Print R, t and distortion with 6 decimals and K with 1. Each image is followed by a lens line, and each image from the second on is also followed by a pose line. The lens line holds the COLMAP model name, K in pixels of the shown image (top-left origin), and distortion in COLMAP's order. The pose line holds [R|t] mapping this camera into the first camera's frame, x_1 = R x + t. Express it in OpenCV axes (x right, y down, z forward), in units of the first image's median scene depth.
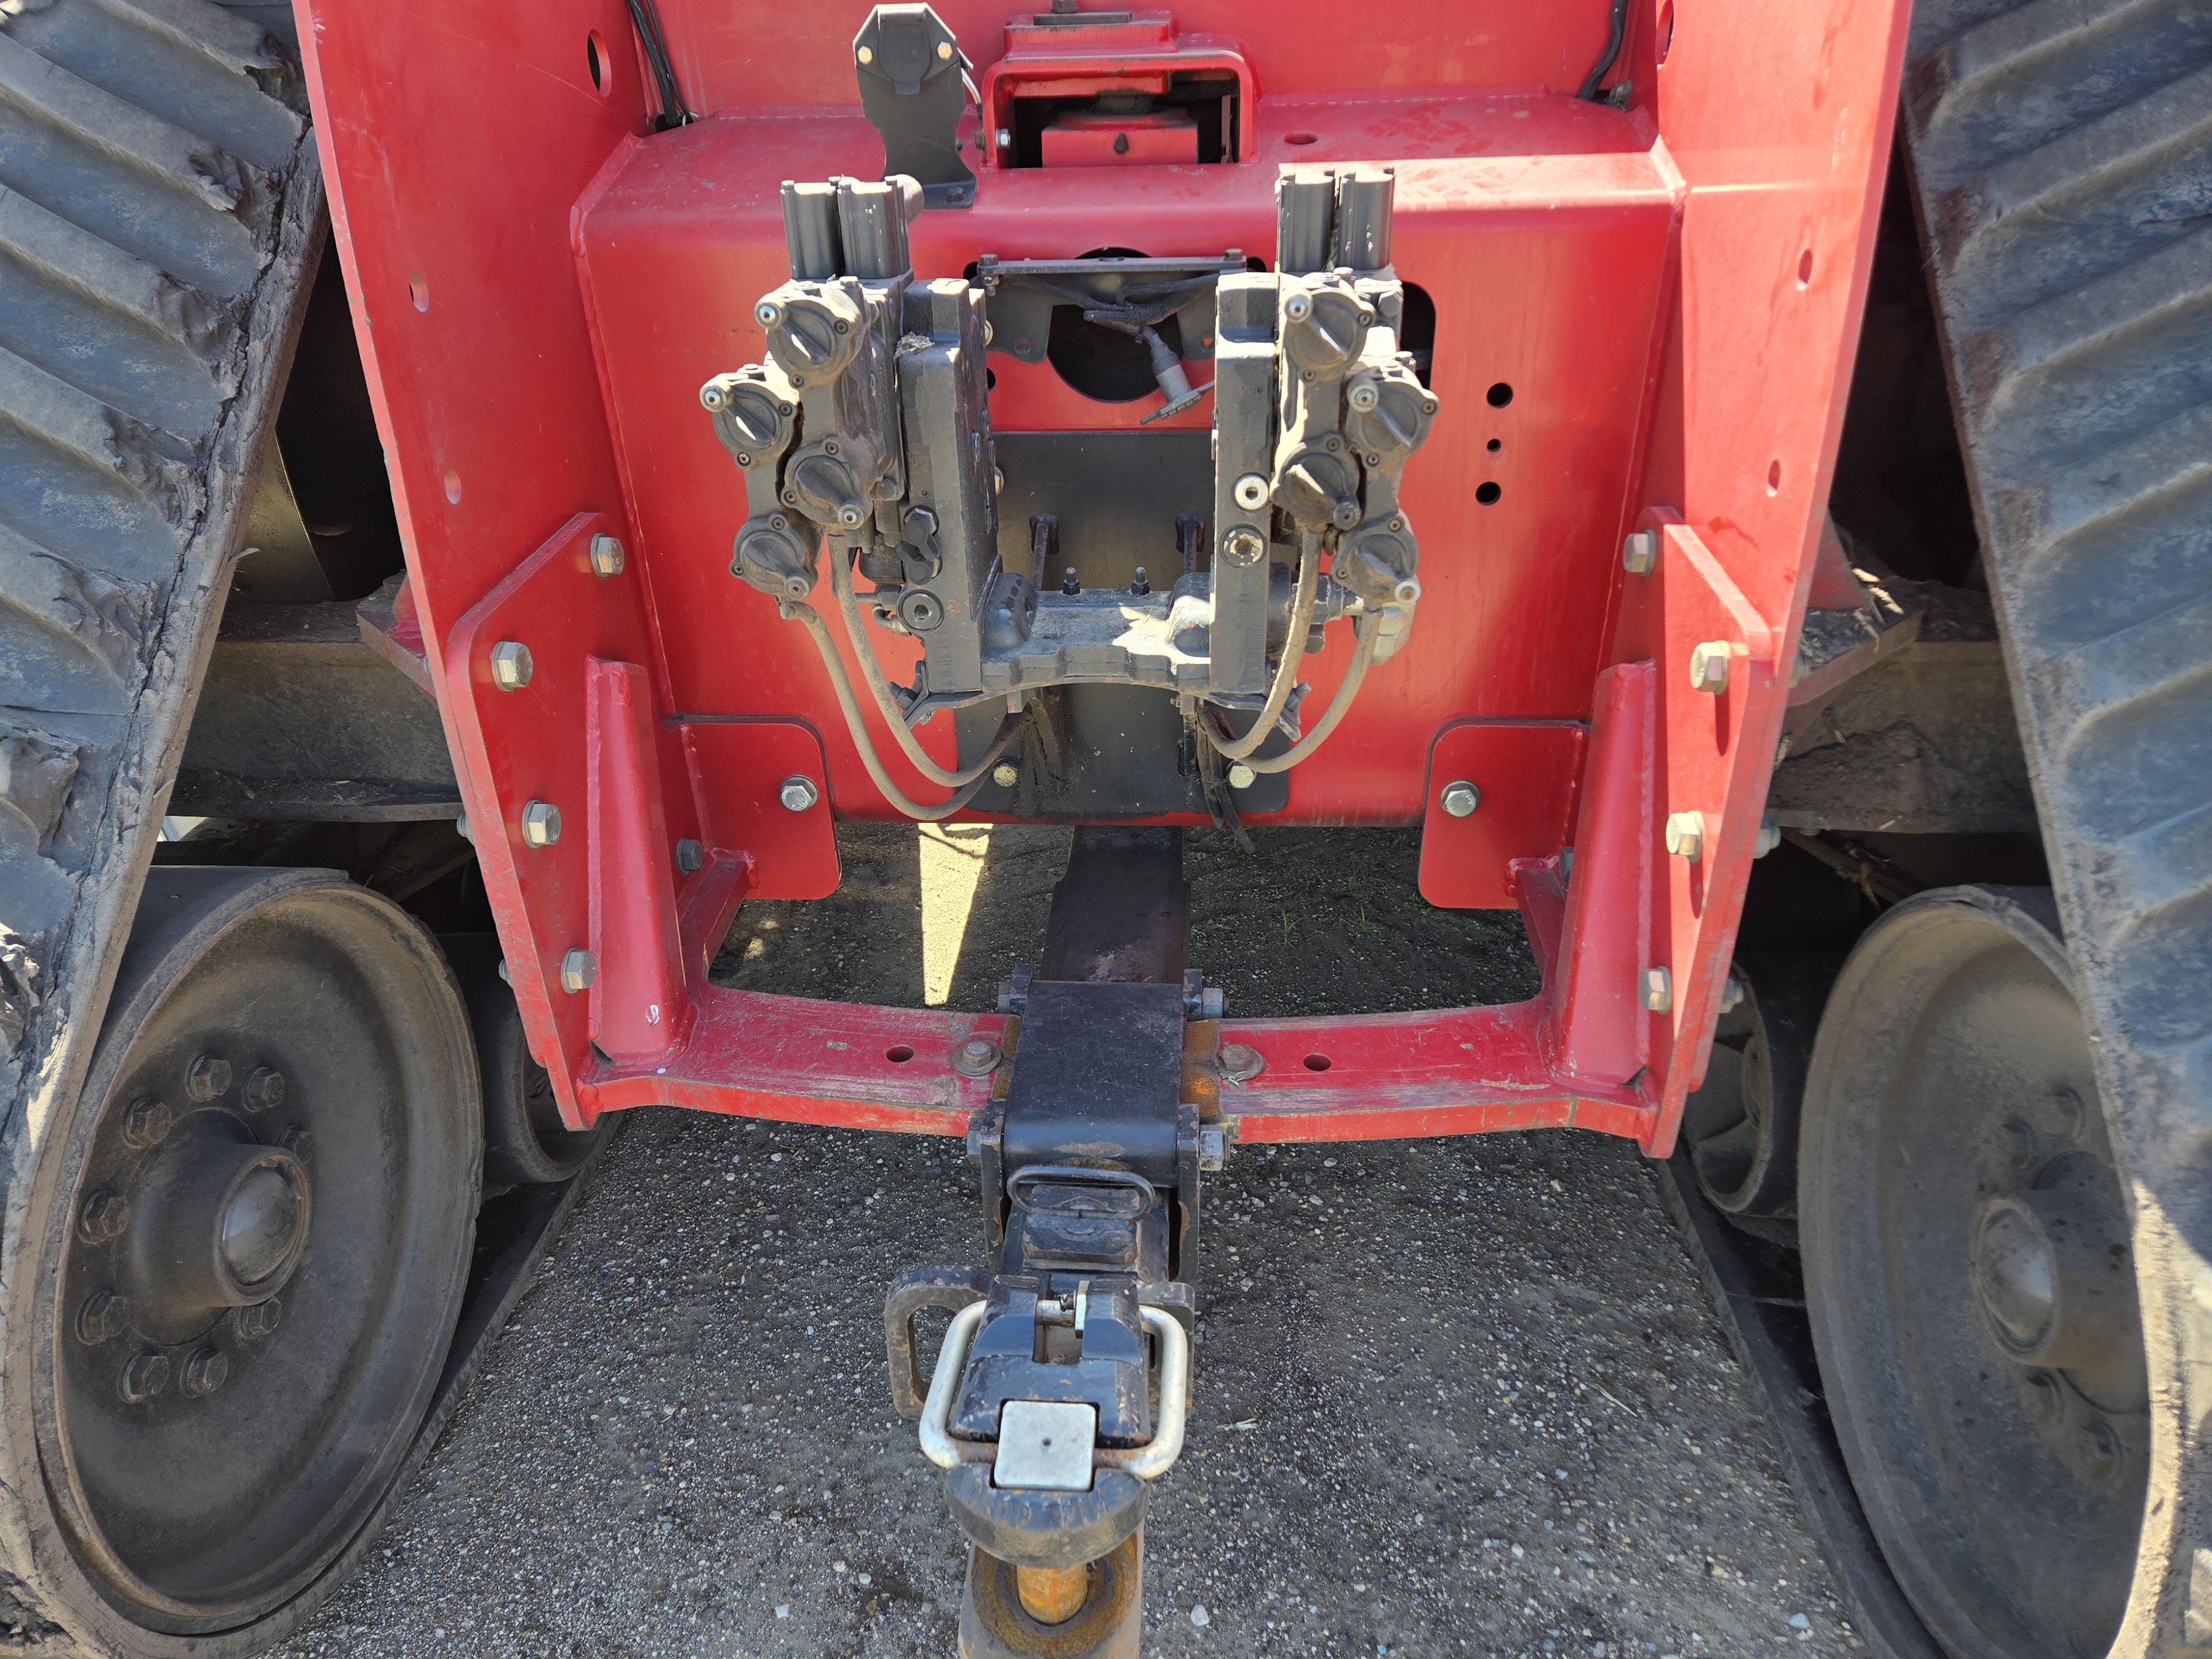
lens RADIAL K [[1473.0, 0, 1107.9], [0, 1473.0, 822.2], [0, 0, 1]] dist [0.096415, -0.070165]
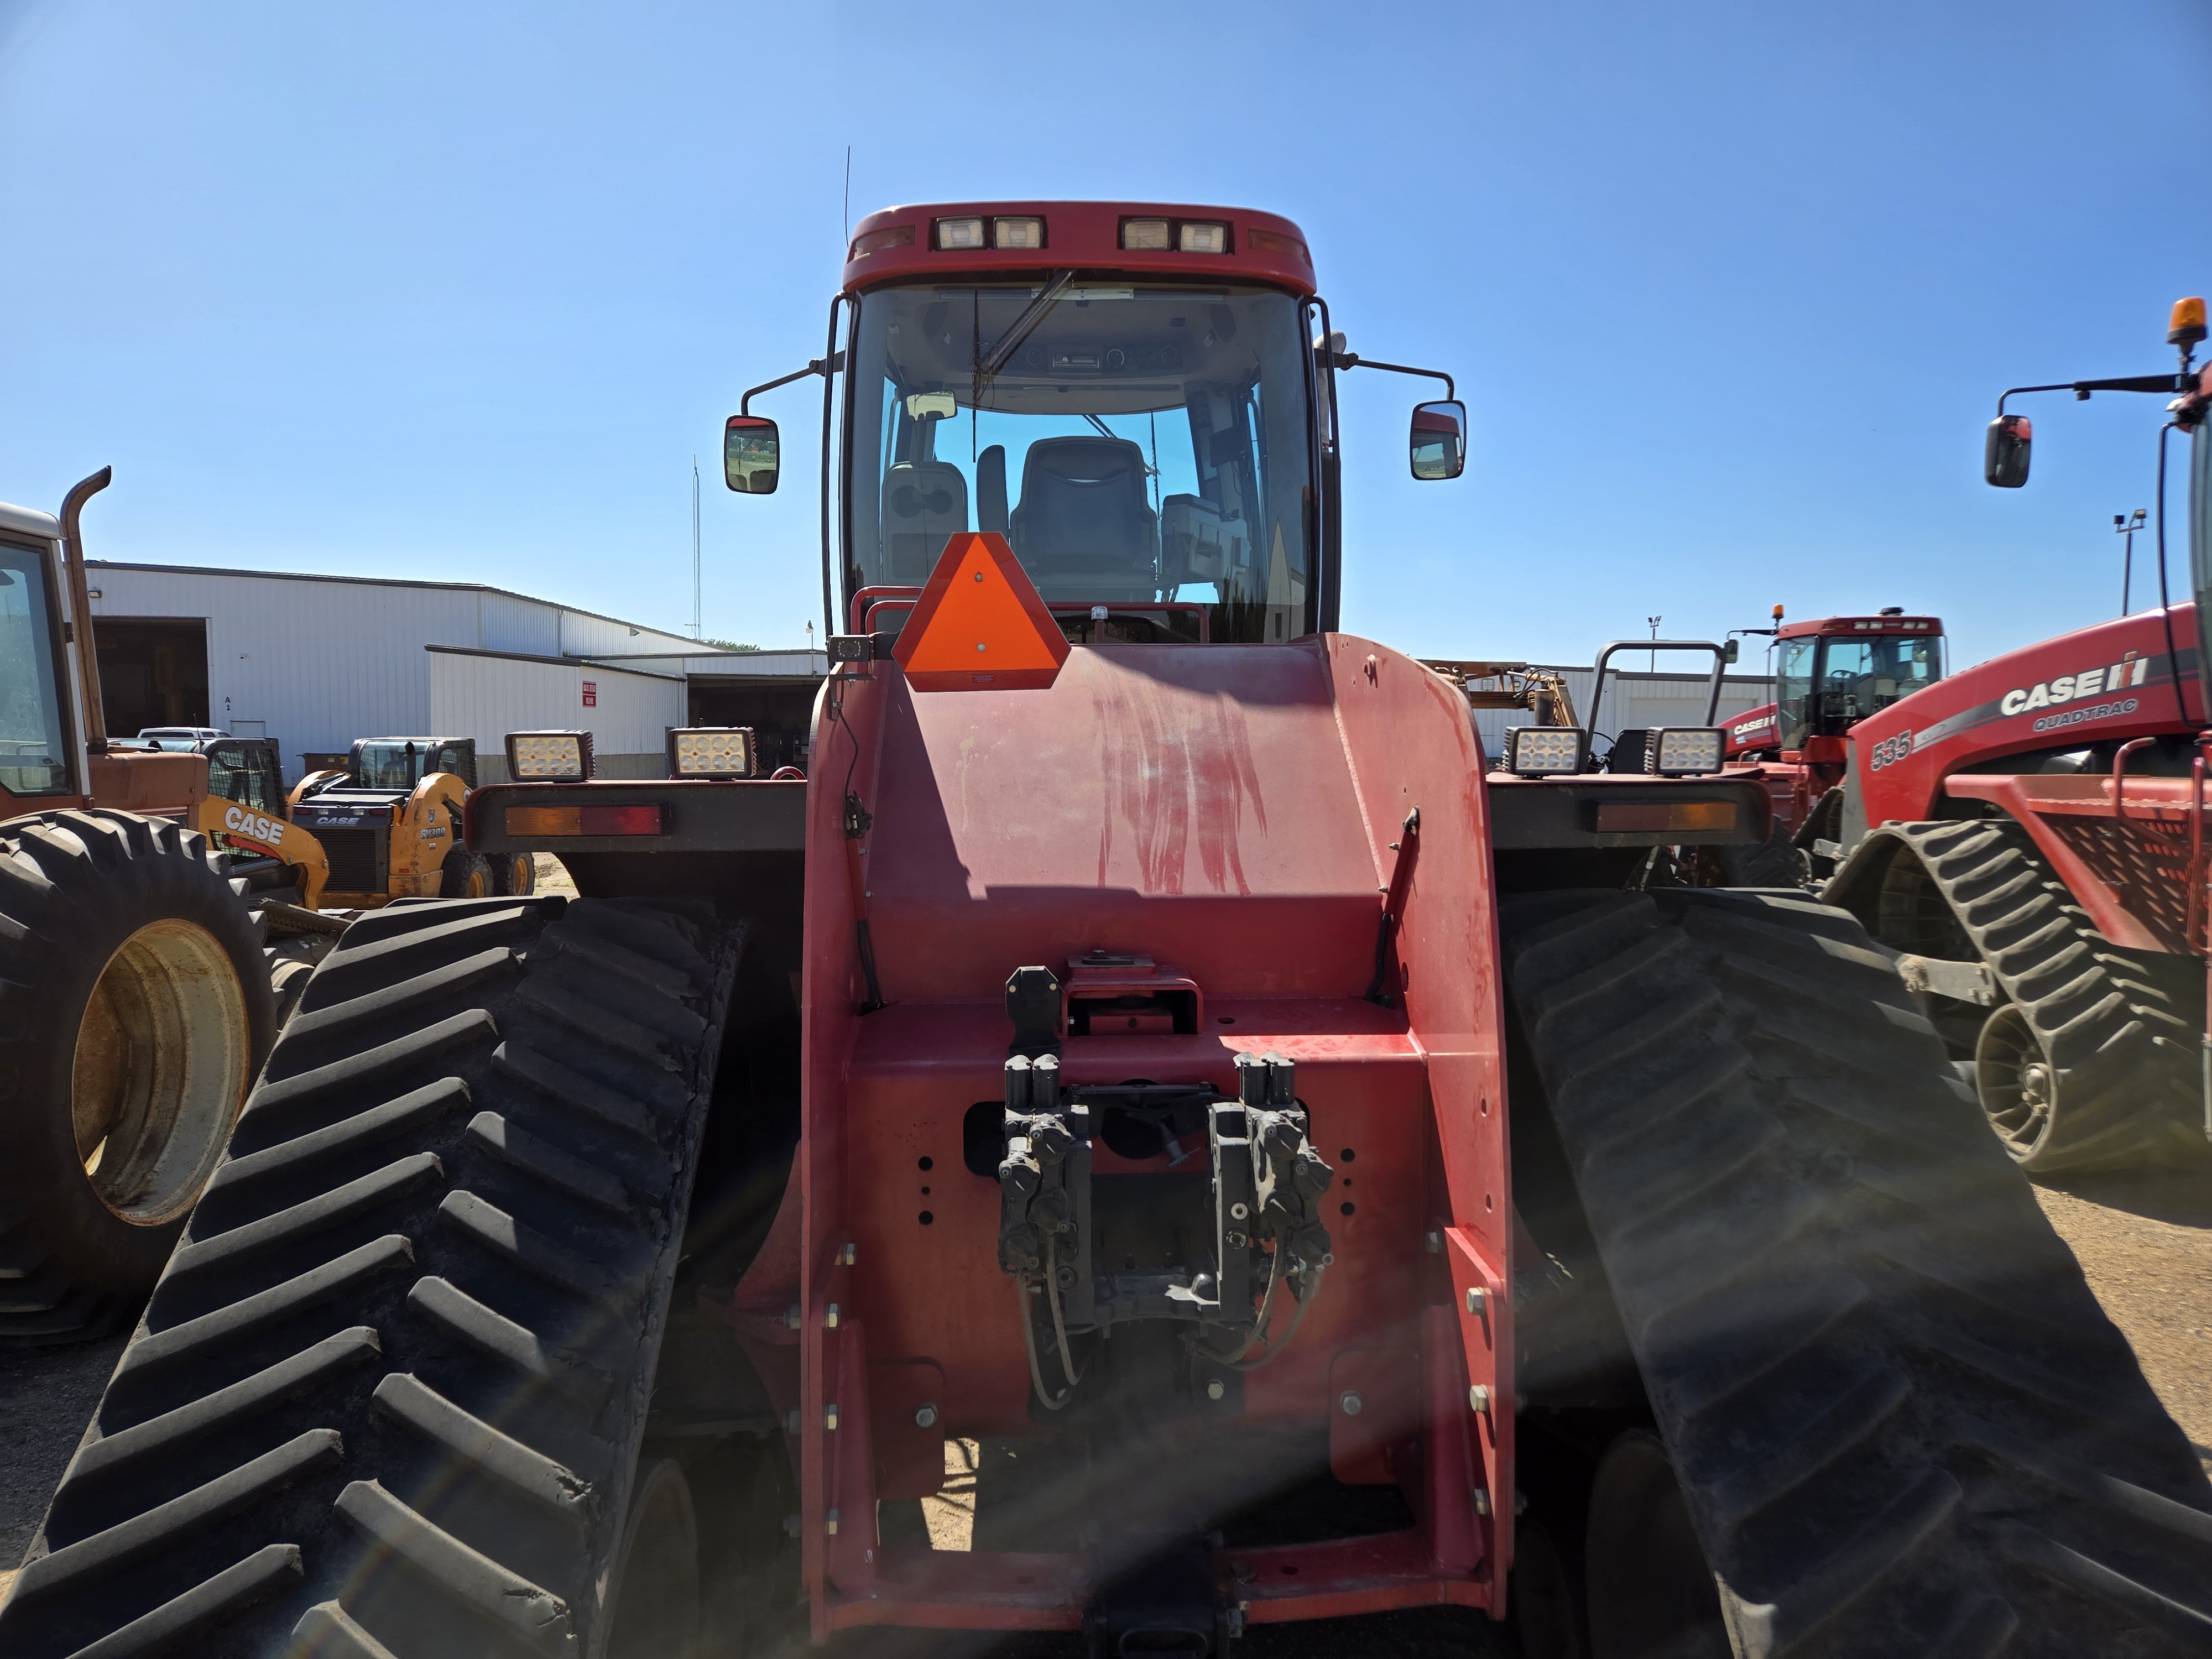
lens RADIAL K [[1439.2, 0, 1106.0], [0, 1439.2, 829.5], [0, 0, 1]] dist [0.043429, -0.003643]
pose [[0.993328, 0.015111, 0.114329, -0.274824], [0.038397, 0.891477, -0.451435, 0.166915], [-0.108743, 0.452813, 0.884949, -0.819346]]
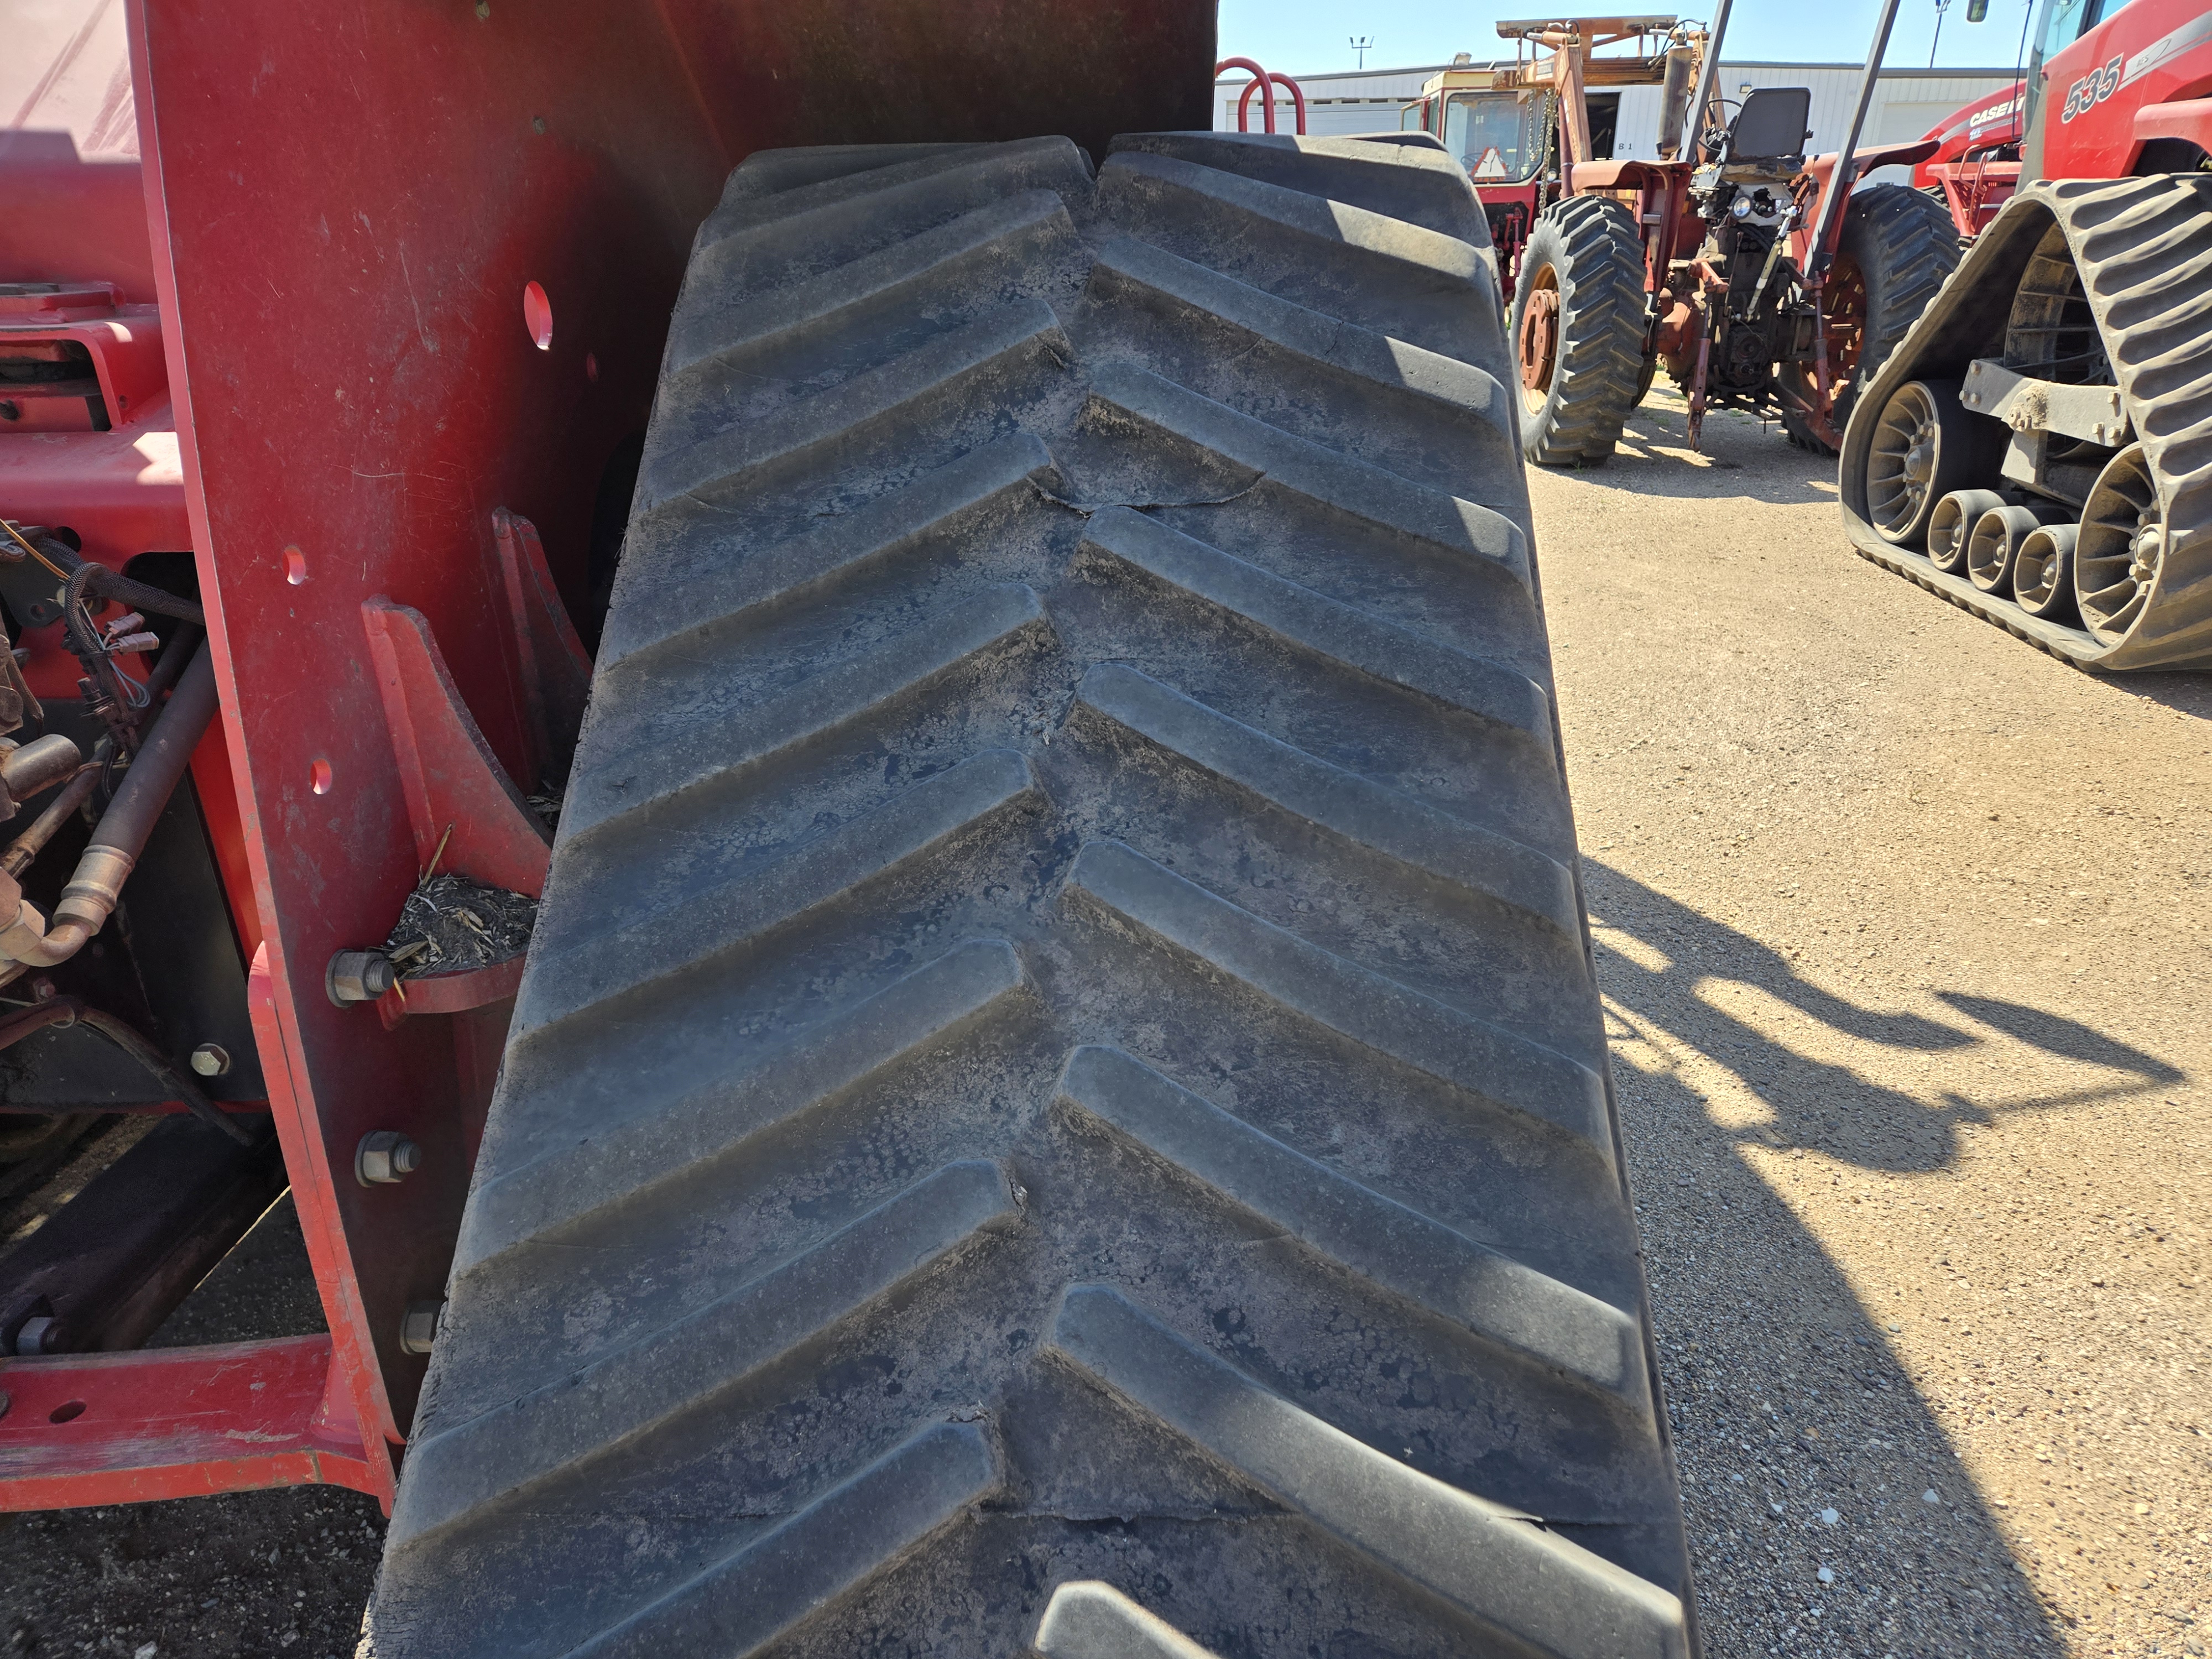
lens RADIAL K [[1478.5, 0, 1099.7], [0, 1478.5, 837.6], [0, 0, 1]] dist [0.094089, -0.079486]
pose [[0.999735, -0.008269, 0.021494, 0.806314], [0.010808, 0.992617, -0.120811, -0.065100], [-0.020336, 0.121012, 0.992443, 0.060115]]
